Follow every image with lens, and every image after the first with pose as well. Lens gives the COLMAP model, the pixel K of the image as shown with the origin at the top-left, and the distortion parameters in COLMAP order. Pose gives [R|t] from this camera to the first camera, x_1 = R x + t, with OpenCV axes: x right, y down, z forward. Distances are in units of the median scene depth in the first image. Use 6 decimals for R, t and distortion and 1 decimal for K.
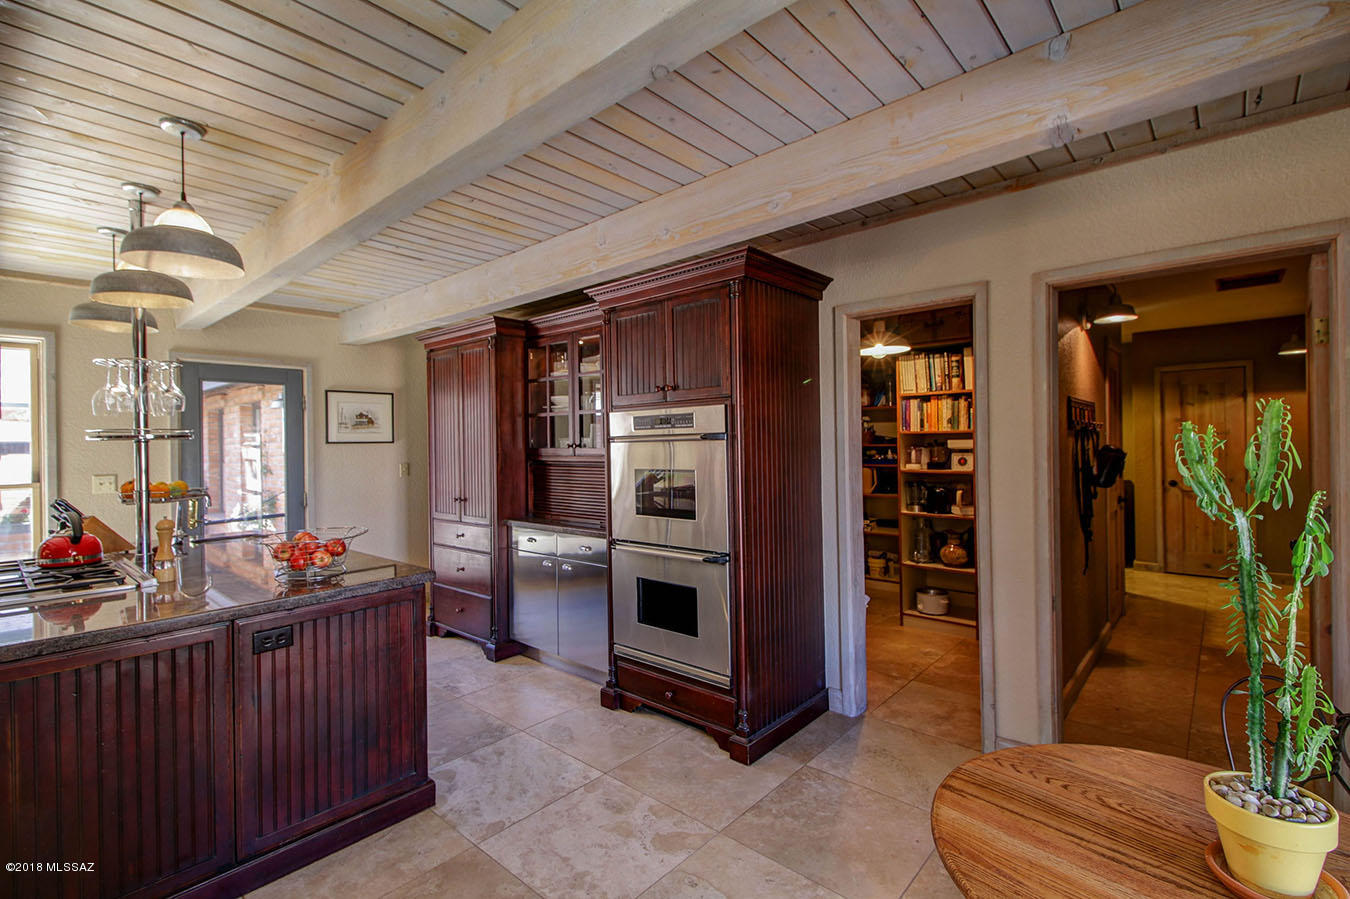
lens RADIAL K [[616.6, 0, 681.6], [0, 616.6, 447.8], [0, 0, 1]] dist [0.000214, -0.003579]
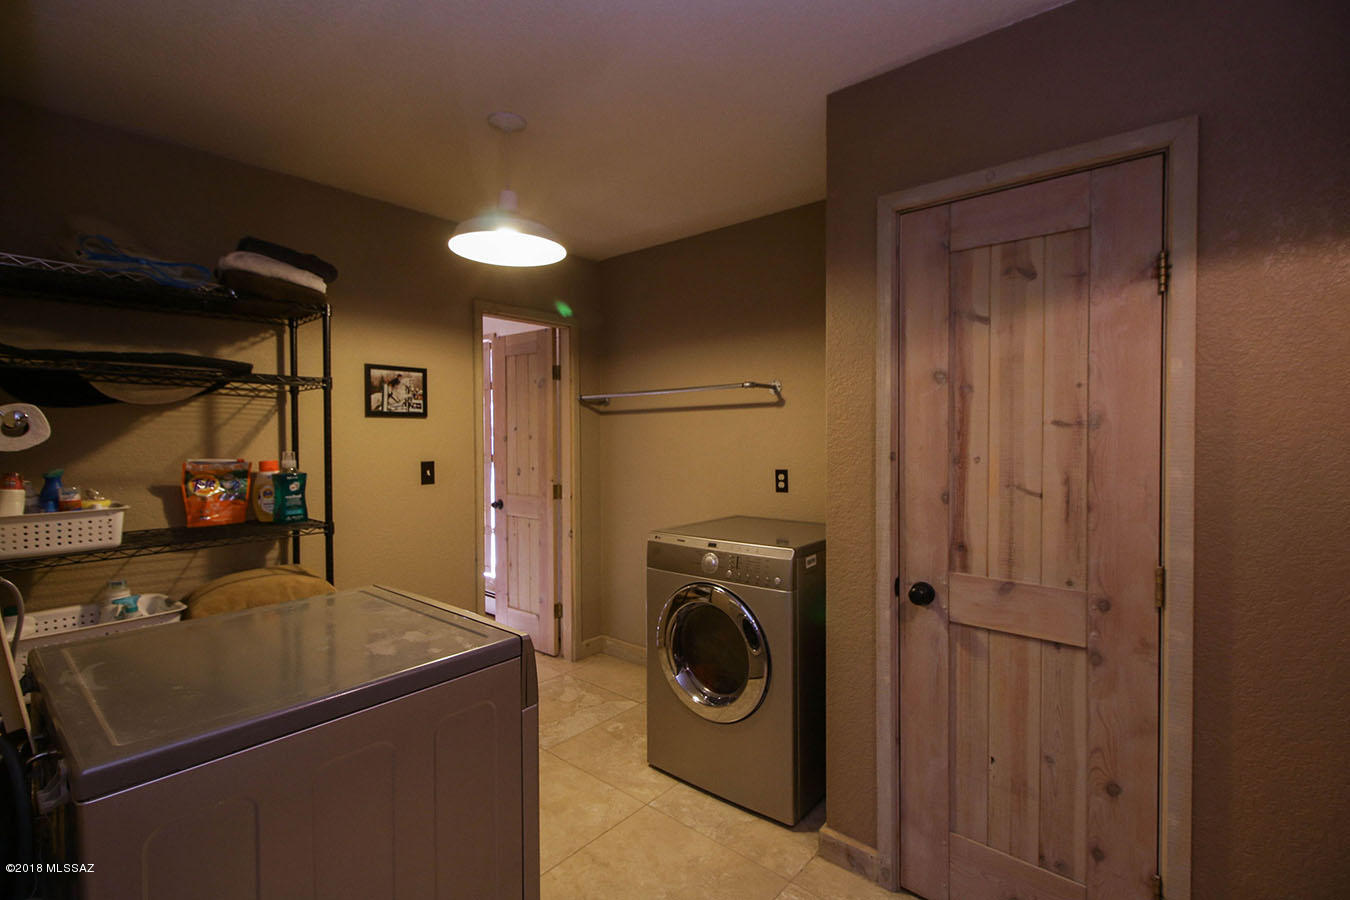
lens RADIAL K [[616.6, 0, 675.1], [0, 616.6, 445.5], [0, 0, 1]] dist [0.000214, -0.003579]
pose [[0.999498, 0.015034, 0.027886, 0.963601], [-0.015388, 0.999803, 0.012518, -0.020998], [-0.027693, -0.012941, 0.999533, 1.022883]]
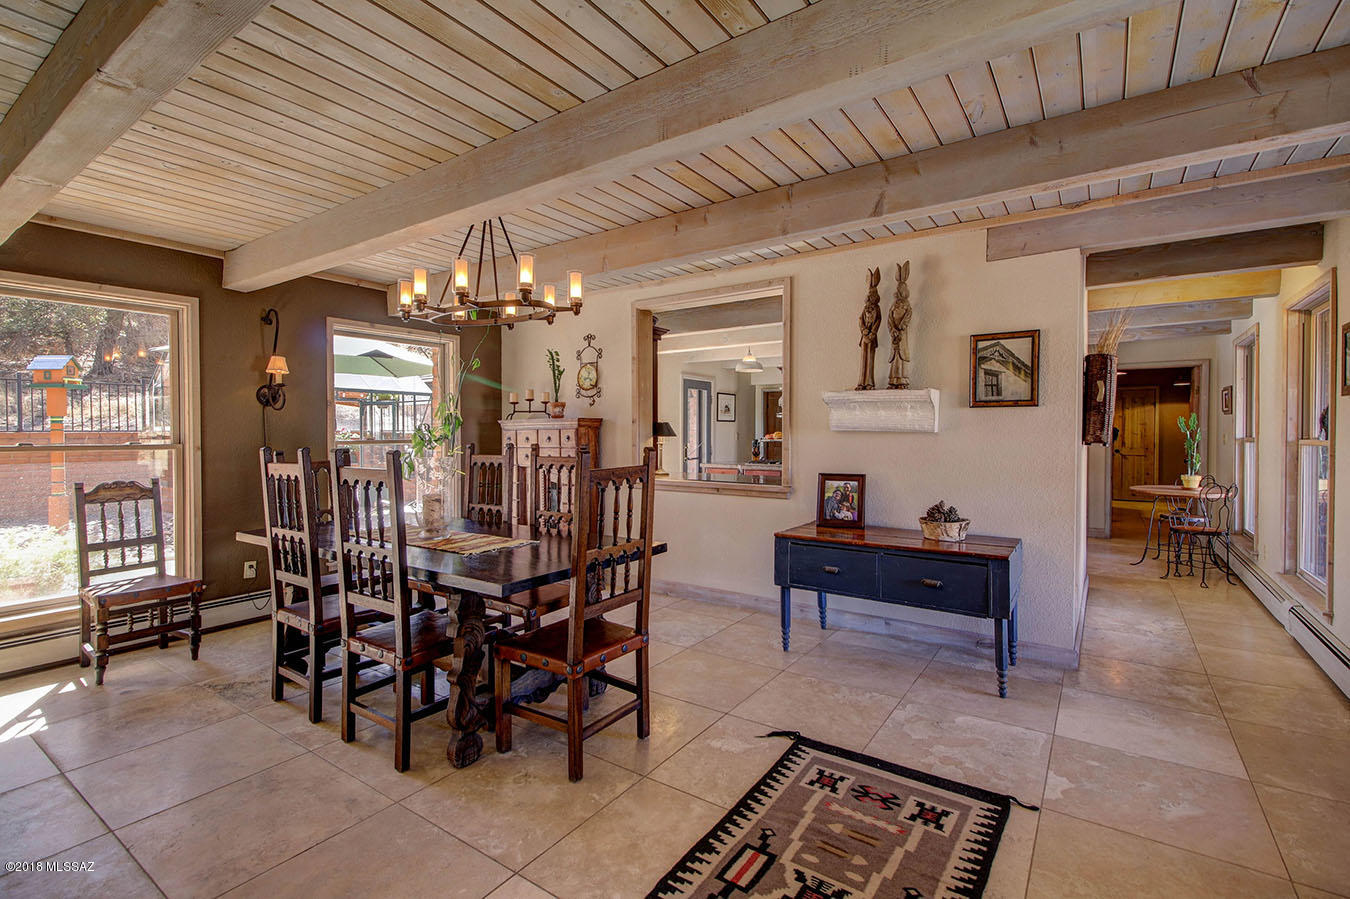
lens RADIAL K [[616.6, 0, 677.4], [0, 616.6, 445.2], [0, 0, 1]] dist [0.000214, -0.003579]
pose [[0.992640, 0.012309, 0.120479, -1.045623], [-0.013898, 0.999827, 0.012364, 0.050807], [-0.120306, -0.013948, 0.992639, -0.960389]]
